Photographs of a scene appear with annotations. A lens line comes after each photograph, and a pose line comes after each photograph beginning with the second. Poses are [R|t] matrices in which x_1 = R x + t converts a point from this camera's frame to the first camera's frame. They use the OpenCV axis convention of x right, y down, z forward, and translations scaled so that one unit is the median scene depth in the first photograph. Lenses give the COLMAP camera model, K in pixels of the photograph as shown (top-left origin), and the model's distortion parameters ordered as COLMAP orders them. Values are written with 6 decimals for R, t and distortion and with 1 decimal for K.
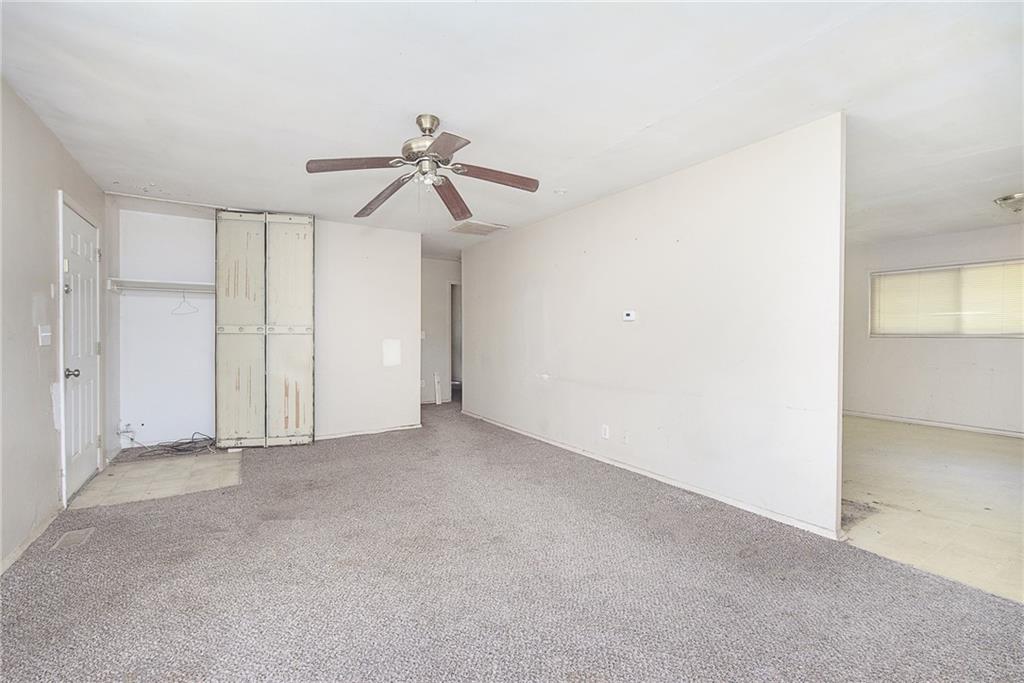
lens RADIAL K [[434.8, 0, 513.2], [0, 434.8, 338.8], [0, 0, 1]] dist [0.000076, 0.000082]
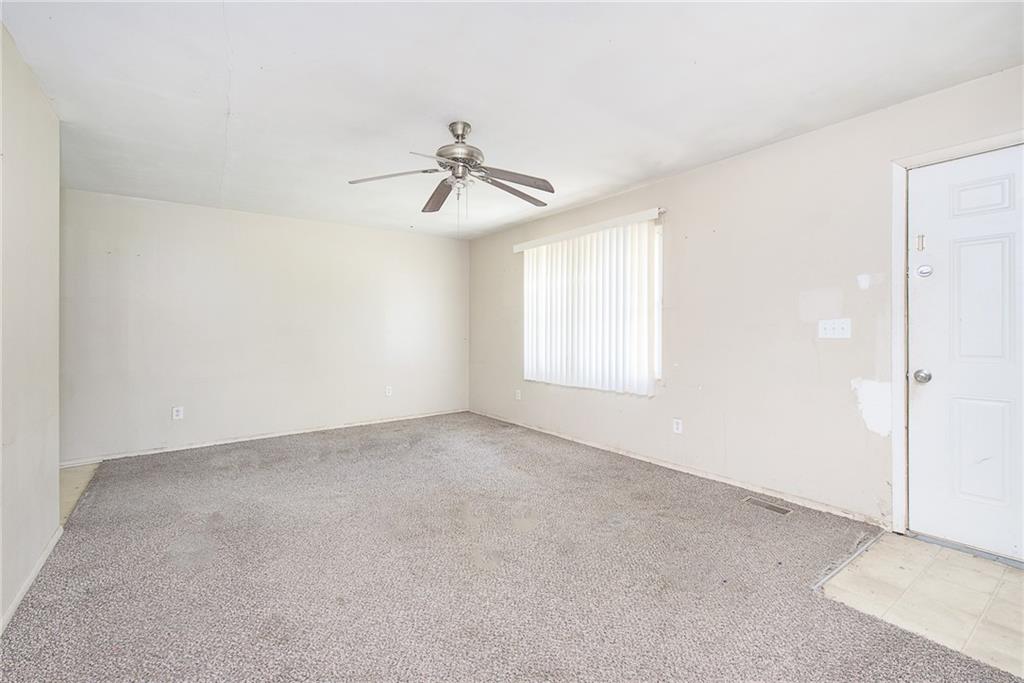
lens RADIAL K [[437.4, 0, 514.2], [0, 437.4, 332.8], [0, 0, 1]] dist [0.000238, -0.000008]
pose [[-0.996703, 0.015206, -0.079695, -0.159741], [0.013520, 0.999674, 0.021644, -0.019656], [0.079998, 0.020495, -0.996584, 1.274830]]
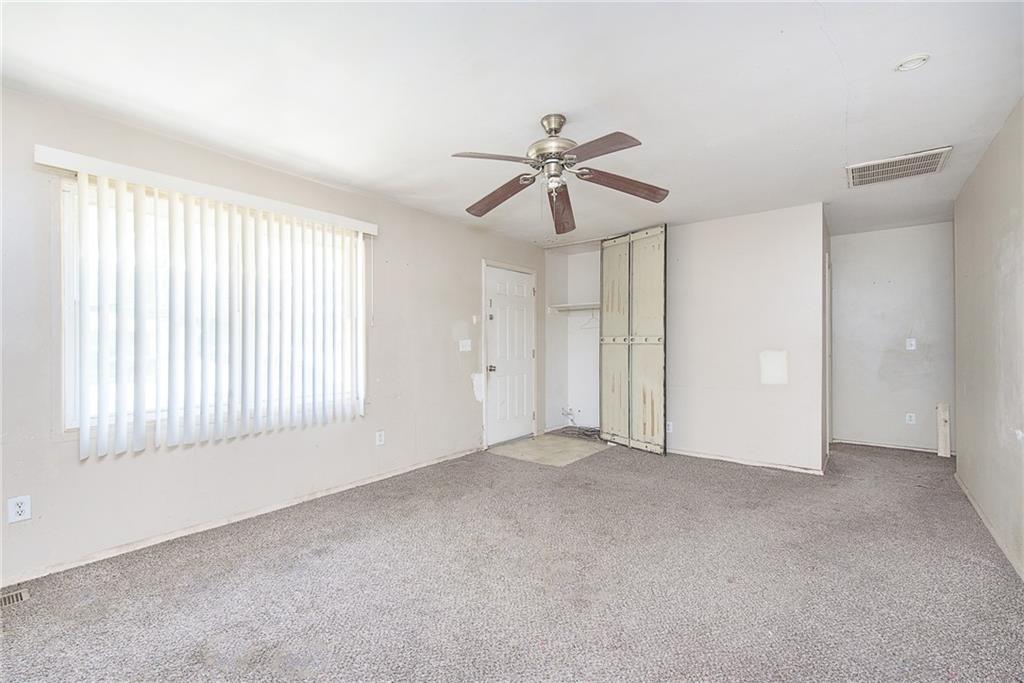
lens RADIAL K [[440.1, 0, 490.9], [0, 440.1, 345.3], [0, 0, 1]] dist [0.000390, 0.000370]
pose [[0.309723, 0.004119, -0.950818, 0.407716], [-0.007704, 0.999969, 0.001822, -0.007768], [0.950795, 0.006761, 0.309745, 0.352580]]
